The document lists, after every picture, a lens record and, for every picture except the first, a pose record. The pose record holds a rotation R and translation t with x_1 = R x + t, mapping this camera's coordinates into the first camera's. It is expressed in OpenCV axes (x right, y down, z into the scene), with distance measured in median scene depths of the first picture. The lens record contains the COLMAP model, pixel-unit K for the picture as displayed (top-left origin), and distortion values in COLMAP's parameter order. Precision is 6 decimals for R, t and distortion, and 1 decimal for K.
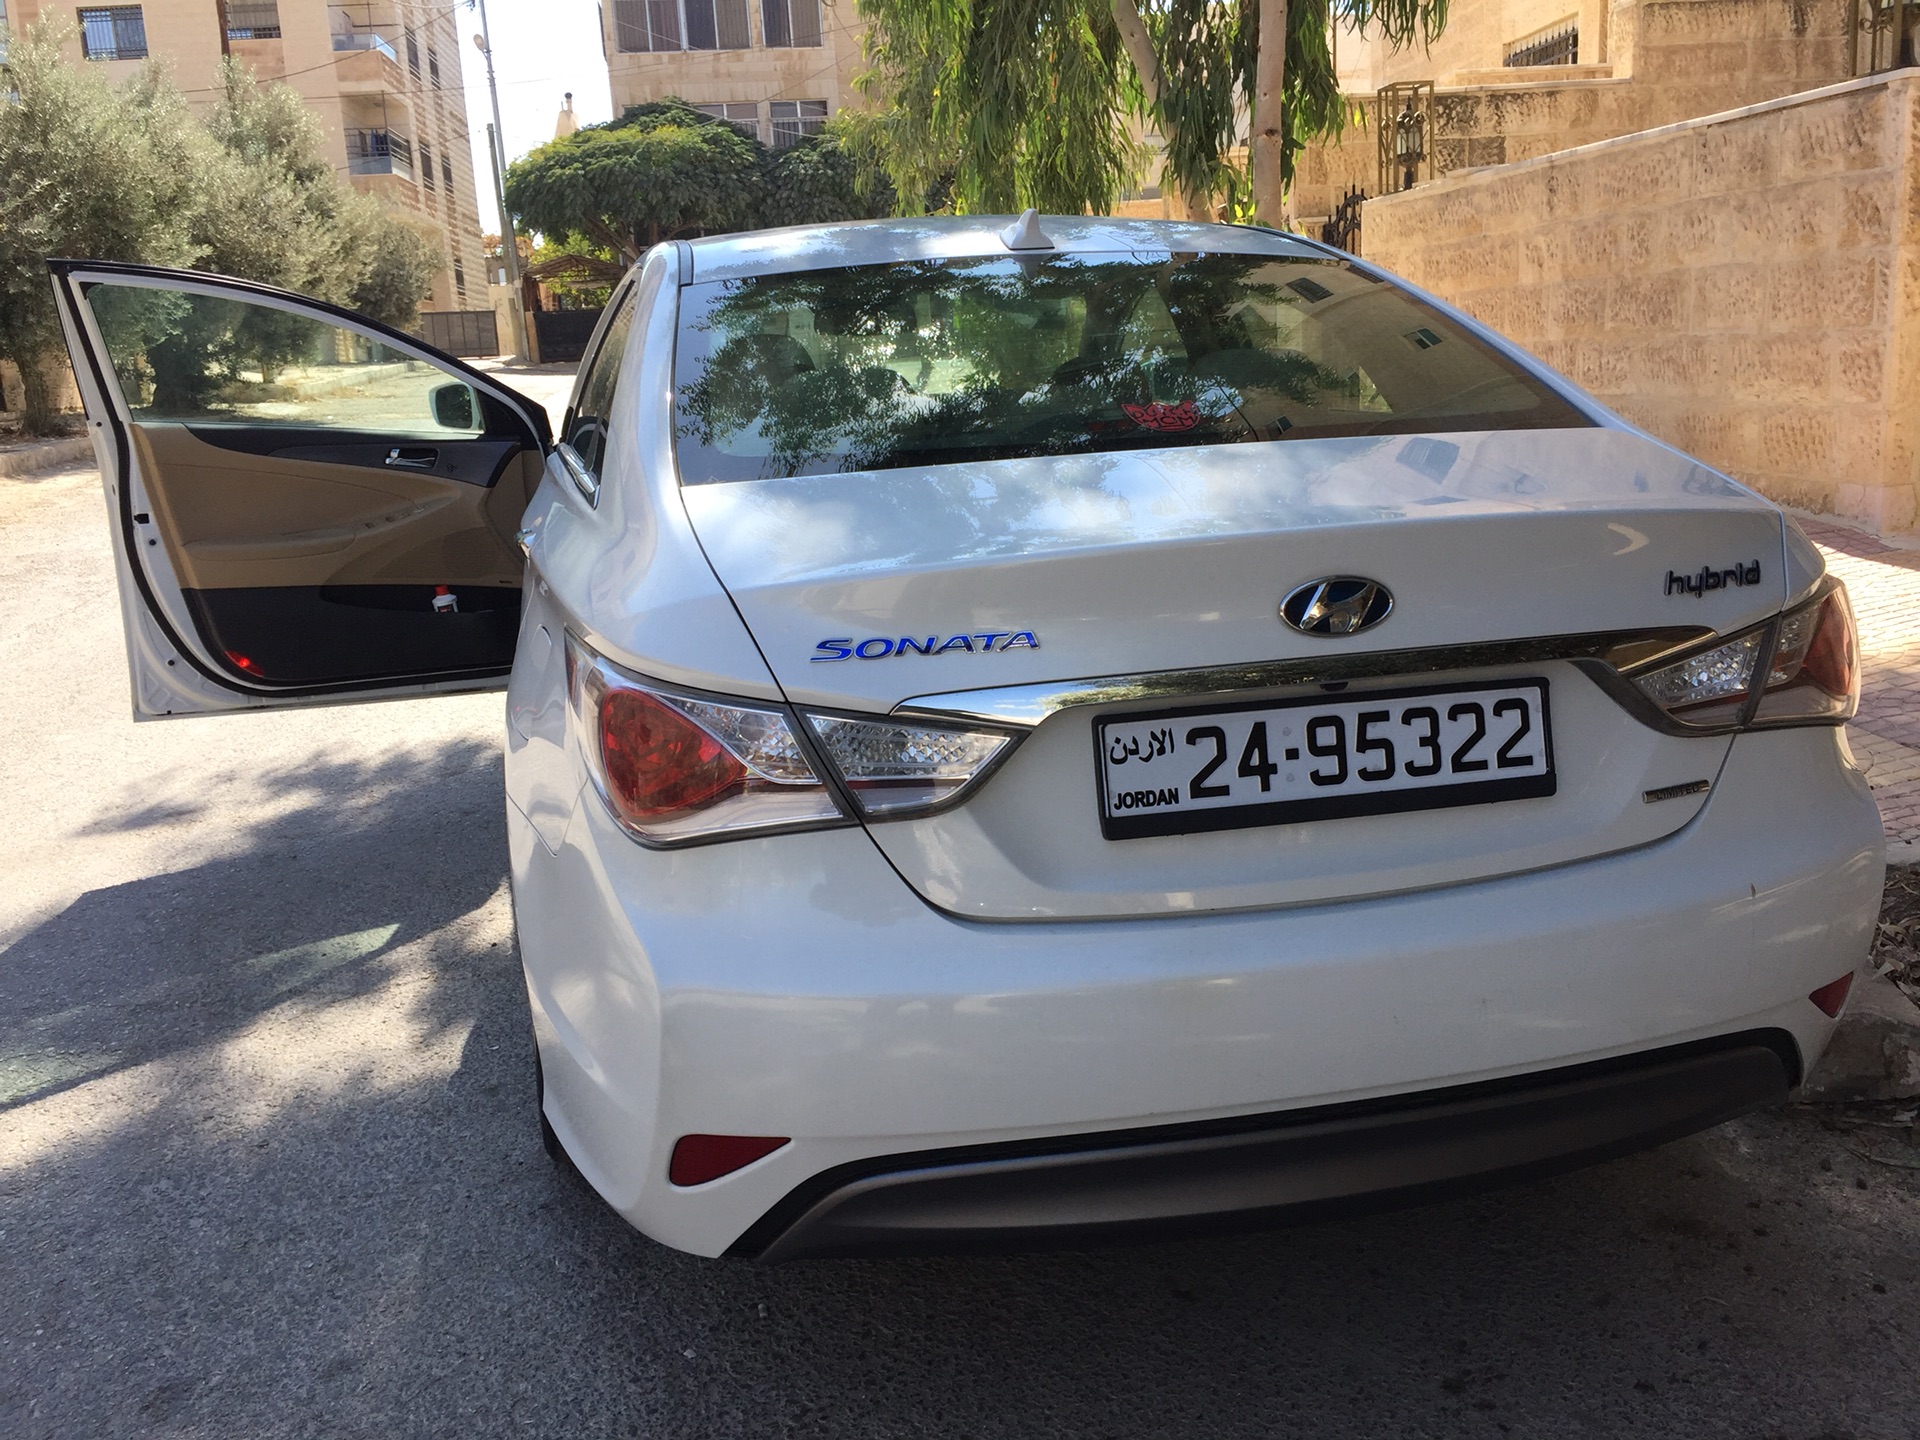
lens RADIAL K [[1699.3, 0, 999.0], [0, 1699.3, 684.2], [0, 0, 1]] dist [0.099892, -0.171129]
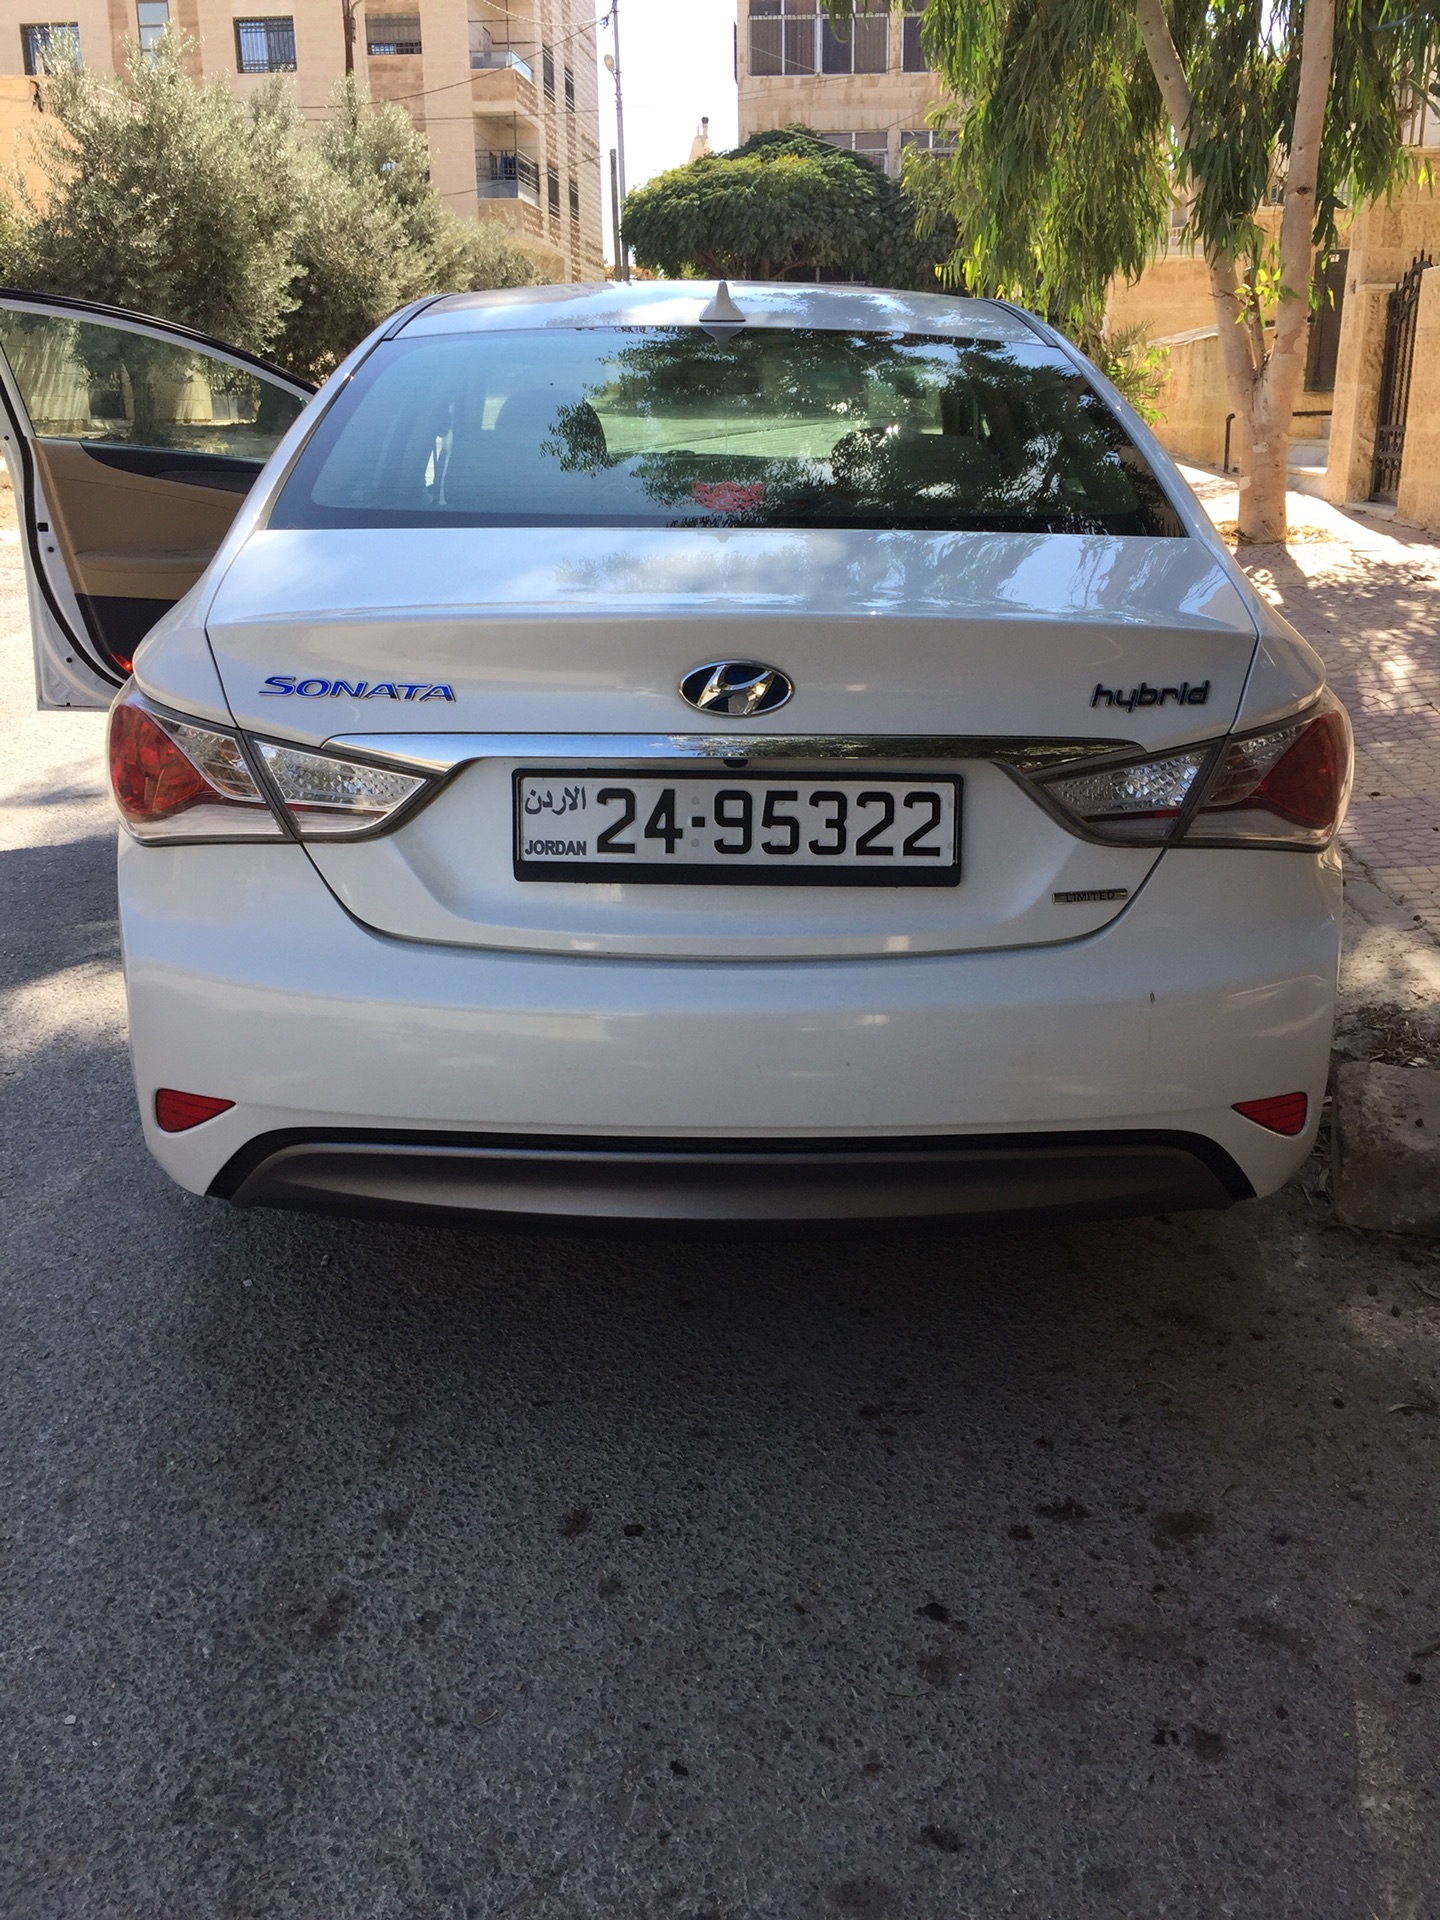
lens RADIAL K [[1699.3, 0, 724.7], [0, 1699.3, 935.6], [0, 0, 1]] dist [0.099892, -0.171129]
pose [[0.975765, 0.114875, -0.186244, 0.383246], [-0.093867, 0.988572, 0.117963, -0.016364], [0.197666, -0.097622, 0.975396, -0.063920]]
